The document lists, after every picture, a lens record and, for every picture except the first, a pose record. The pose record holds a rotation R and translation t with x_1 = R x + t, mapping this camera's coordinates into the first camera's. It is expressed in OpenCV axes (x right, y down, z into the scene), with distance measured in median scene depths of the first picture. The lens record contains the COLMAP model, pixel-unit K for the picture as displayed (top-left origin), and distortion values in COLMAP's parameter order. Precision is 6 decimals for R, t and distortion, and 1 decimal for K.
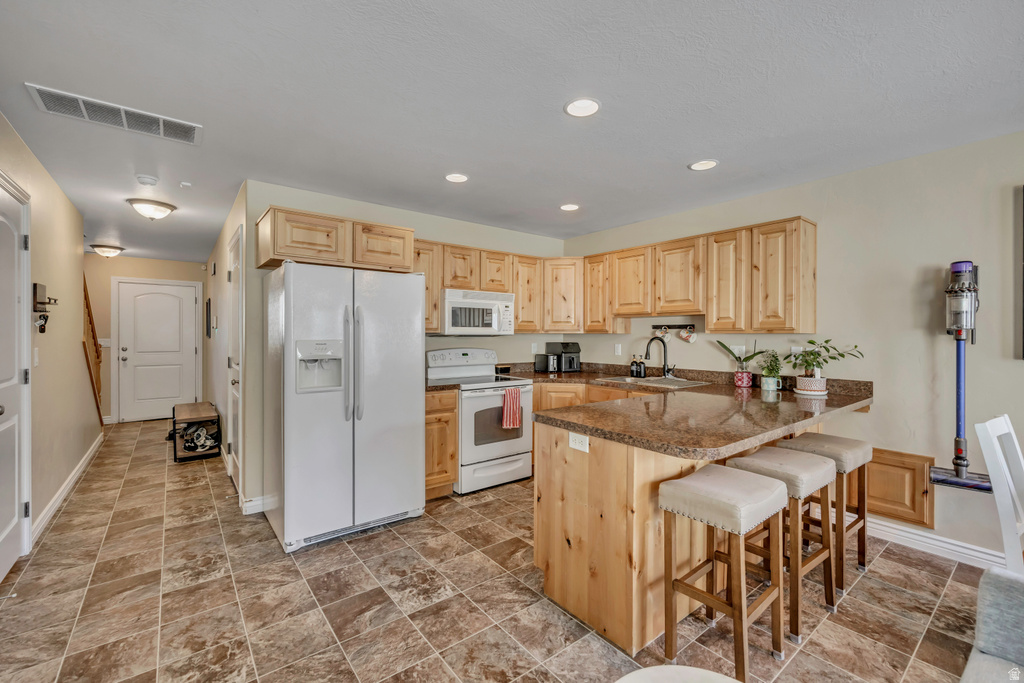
lens RADIAL K [[436.5, 0, 512.8], [0, 436.5, 337.7], [0, 0, 1]] dist [-0.008472, 0.002466]
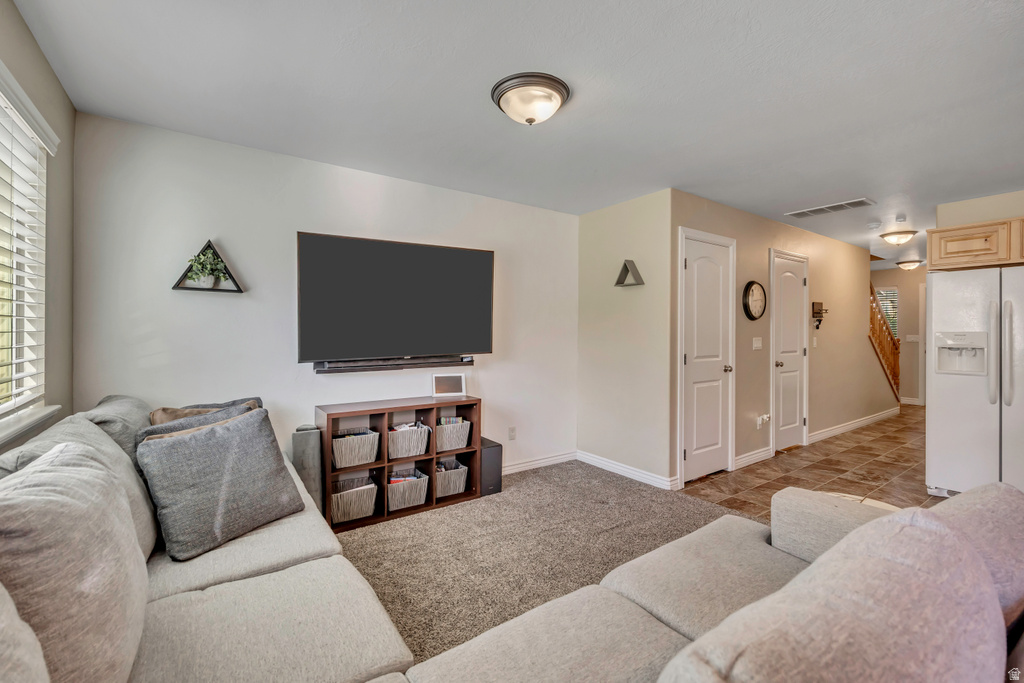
lens RADIAL K [[436.5, 0, 510.3], [0, 436.5, 334.7], [0, 0, 1]] dist [-0.008472, 0.002466]
pose [[-0.051344, -0.000212, -0.998681, 0.789561], [-0.007194, 0.999974, 0.000158, 0.020888], [0.998655, 0.007193, -0.051345, -0.184680]]
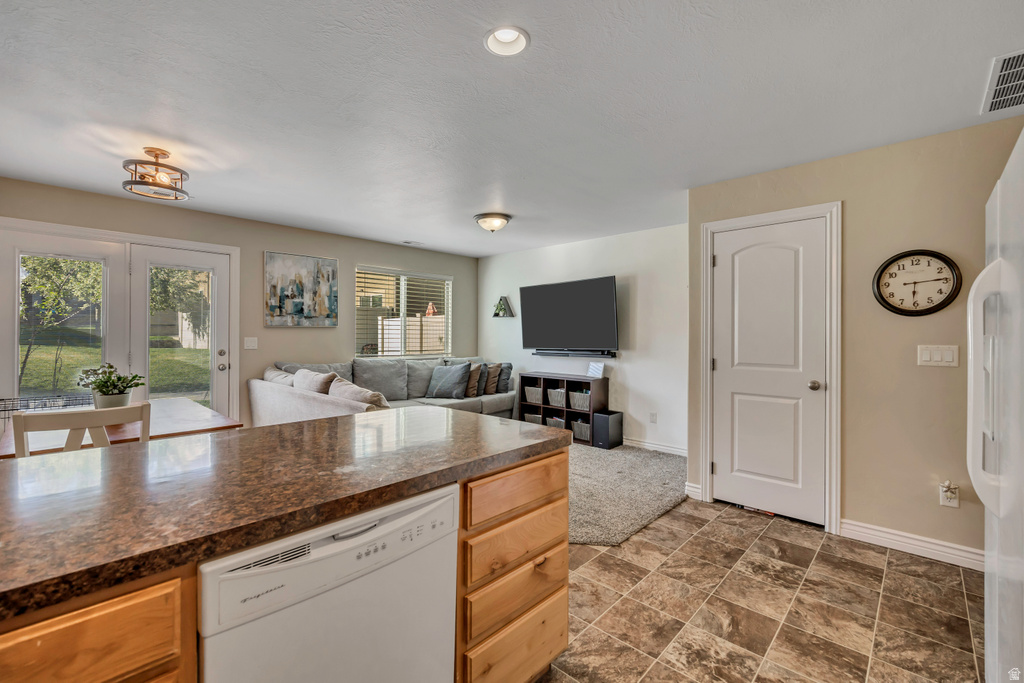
lens RADIAL K [[436.5, 0, 512.1], [0, 436.5, 340.0], [0, 0, 1]] dist [-0.008472, 0.002466]
pose [[-0.988285, -0.006321, -0.152491, 0.200756], [-0.009296, 0.999780, 0.018806, 0.006636], [0.152339, 0.020004, -0.988126, 1.349279]]
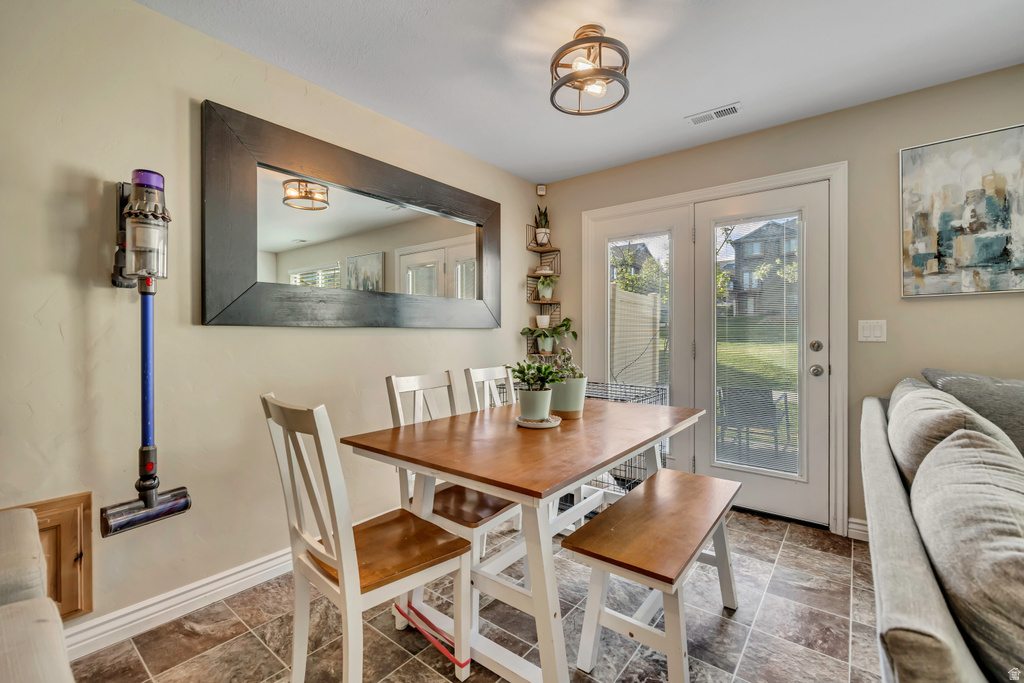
lens RADIAL K [[436.5, 0, 509.8], [0, 436.5, 333.0], [0, 0, 1]] dist [-0.008472, 0.002466]
pose [[-0.234418, -0.000776, 0.972136, 0.235305], [0.006236, 0.999978, 0.002302, 0.055357], [-0.972116, 0.006602, -0.234408, 0.531760]]
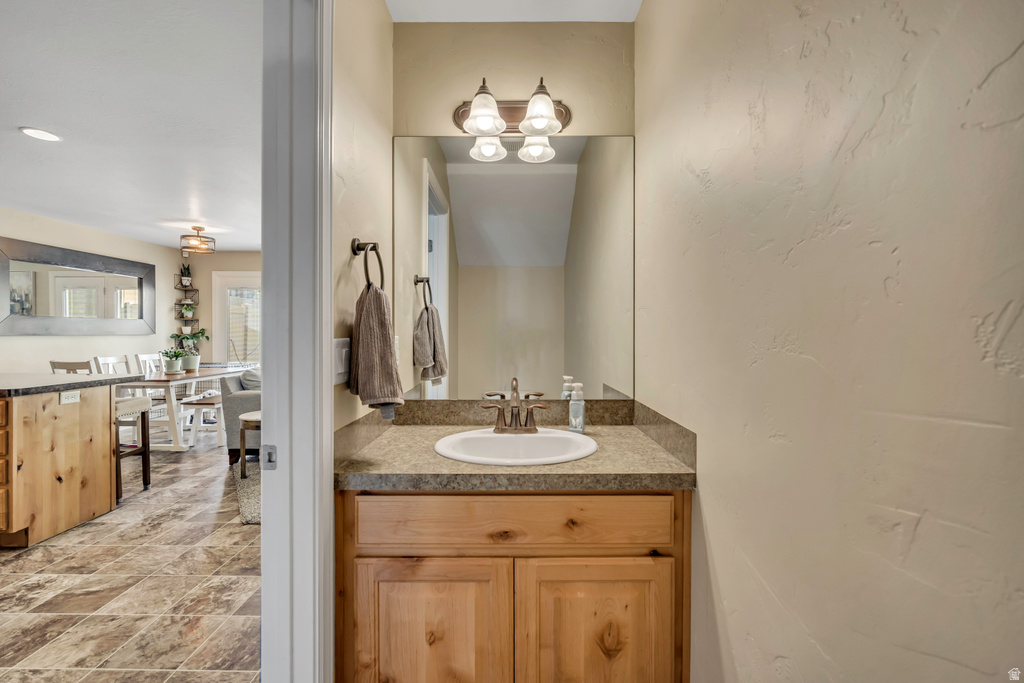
lens RADIAL K [[436.5, 0, 511.9], [0, 436.5, 335.5], [0, 0, 1]] dist [-0.008472, 0.002466]
pose [[-0.786821, -0.009113, 0.617114, -1.253428], [-0.000983, 0.999908, 0.013513, 0.020030], [-0.617180, 0.010026, -0.786758, 0.866597]]
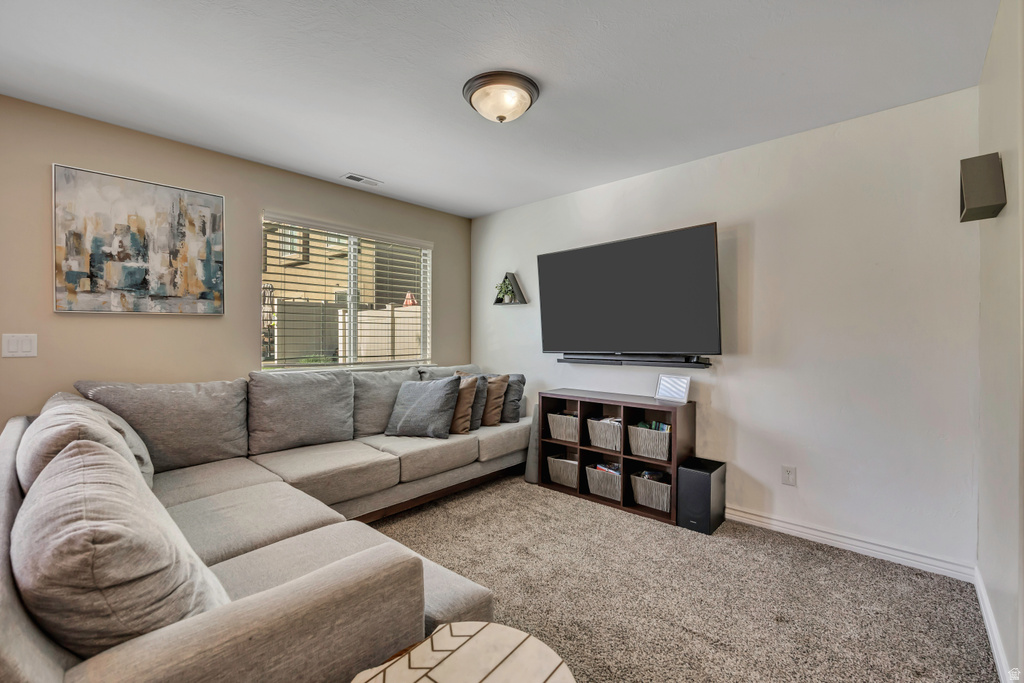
lens RADIAL K [[436.5, 0, 514.1], [0, 436.5, 336.4], [0, 0, 1]] dist [-0.008472, 0.002466]
pose [[-0.984709, -0.004523, -0.174148, 0.147237], [-0.005721, 0.999963, 0.006378, 0.030814], [0.174112, 0.007276, -0.984699, 0.575871]]
